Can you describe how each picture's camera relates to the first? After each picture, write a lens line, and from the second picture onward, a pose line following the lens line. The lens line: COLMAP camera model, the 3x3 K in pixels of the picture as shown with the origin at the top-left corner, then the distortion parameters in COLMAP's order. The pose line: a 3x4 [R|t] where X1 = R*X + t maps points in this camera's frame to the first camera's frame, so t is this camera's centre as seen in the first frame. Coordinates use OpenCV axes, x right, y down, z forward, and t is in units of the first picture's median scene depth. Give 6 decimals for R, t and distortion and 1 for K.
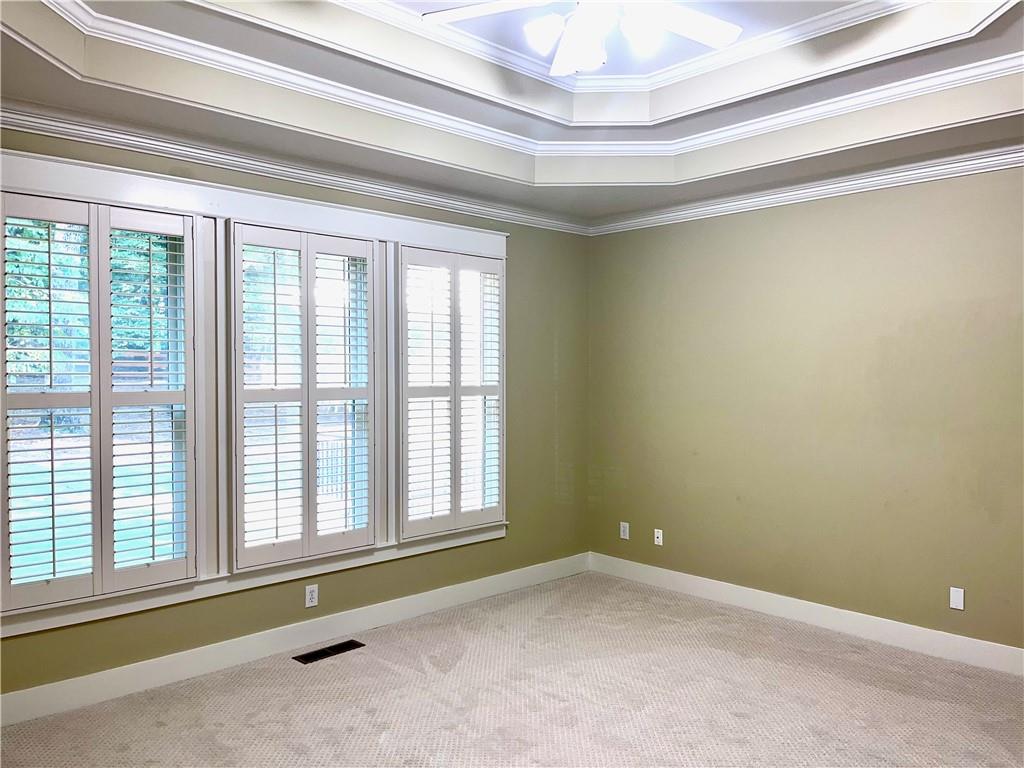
lens RADIAL K [[796.9, 0, 485.4], [0, 796.9, 384.0], [0, 0, 1]] dist [0.051122, 0.000299]
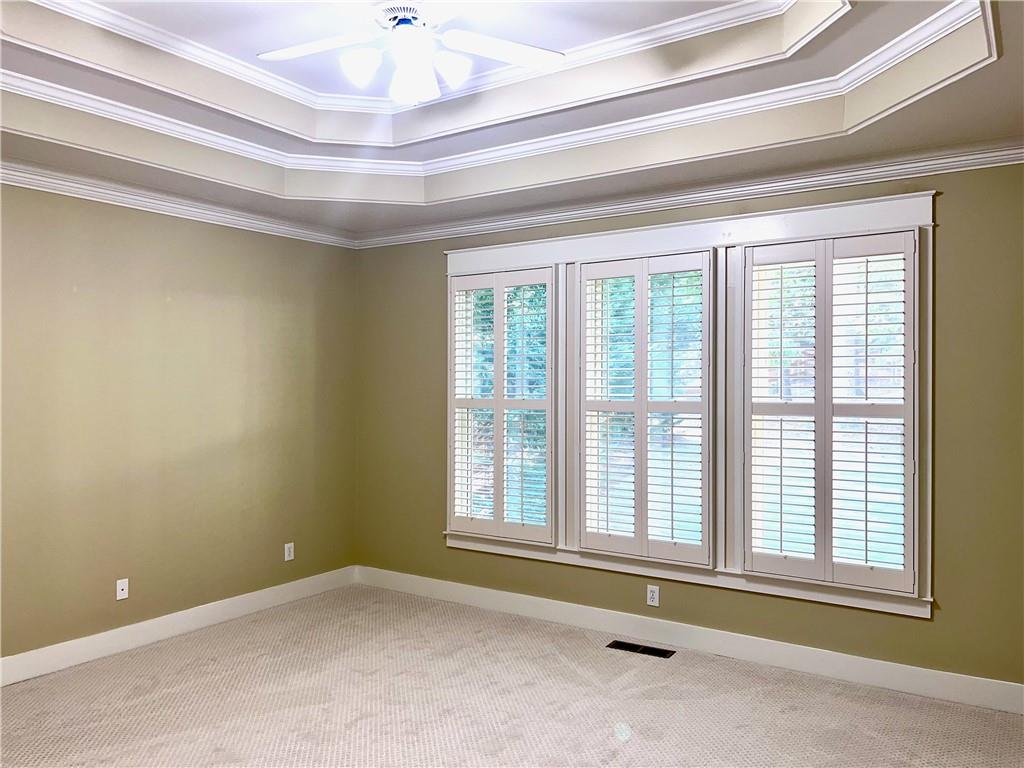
lens RADIAL K [[796.9, 0, 485.4], [0, 796.9, 384.0], [0, 0, 1]] dist [0.051122, 0.000299]
pose [[0.214106, 0.017271, -0.976658, 0.740755], [-0.000045, 0.999844, 0.017672, -0.034085], [0.976810, -0.003740, 0.214074, 0.534522]]
